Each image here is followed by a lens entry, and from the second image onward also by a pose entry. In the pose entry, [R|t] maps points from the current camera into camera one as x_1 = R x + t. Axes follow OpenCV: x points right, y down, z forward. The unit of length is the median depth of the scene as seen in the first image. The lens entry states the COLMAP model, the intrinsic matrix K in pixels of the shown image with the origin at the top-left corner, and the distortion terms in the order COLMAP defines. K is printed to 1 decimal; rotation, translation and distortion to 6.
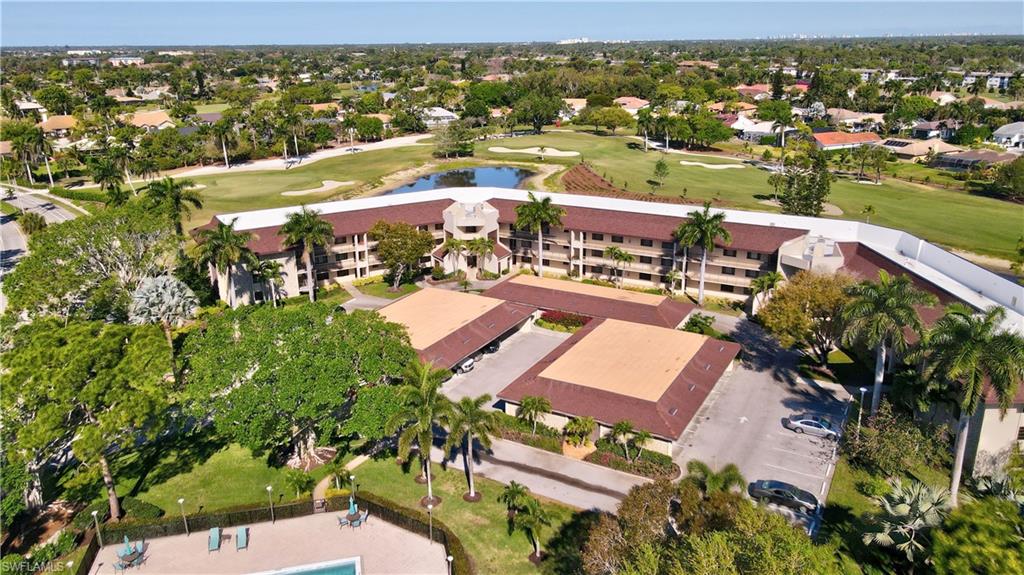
lens RADIAL K [[742.6, 0, 517.4], [0, 742.6, 286.9], [0, 0, 1]] dist [-0.002838, 0.038047]
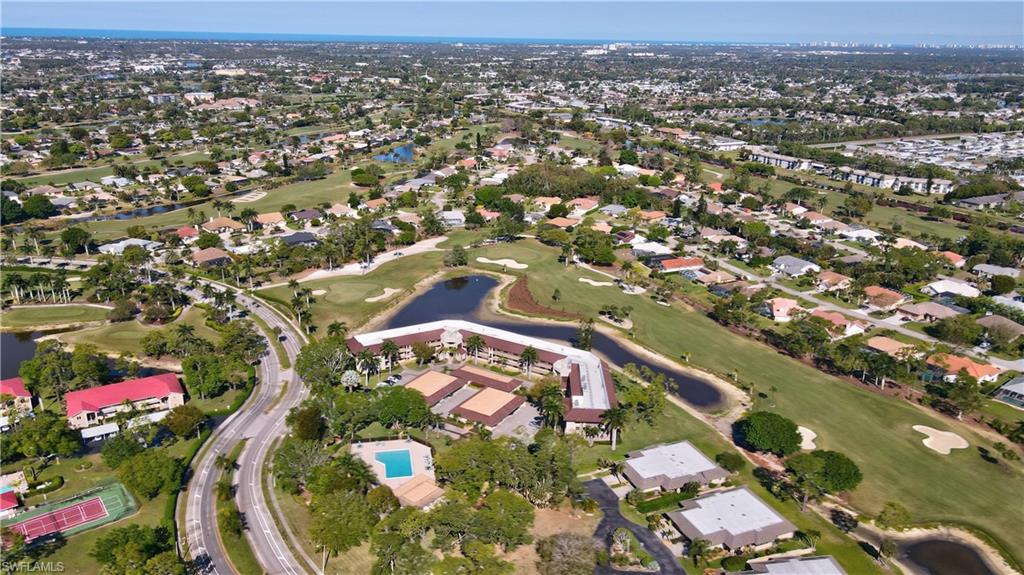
lens RADIAL K [[742.6, 0, 517.4], [0, 742.6, 286.9], [0, 0, 1]] dist [-0.002838, 0.038047]
pose [[0.998698, 0.042382, -0.028385, 0.227591], [-0.042160, 0.999076, 0.008355, -0.297231], [0.028713, -0.007147, 0.999562, -1.524820]]
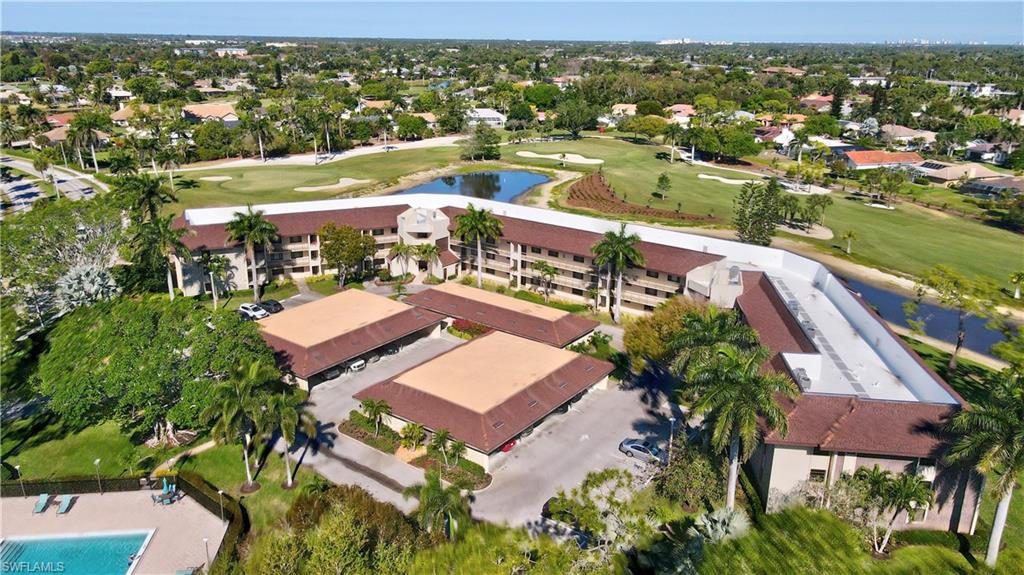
lens RADIAL K [[742.6, 0, 517.4], [0, 742.6, 286.9], [0, 0, 1]] dist [-0.002838, 0.038047]
pose [[0.991288, 0.063425, -0.115431, 0.195238], [-0.063048, 0.997987, 0.006916, -0.020580], [0.115637, 0.000422, 0.993291, -0.022755]]
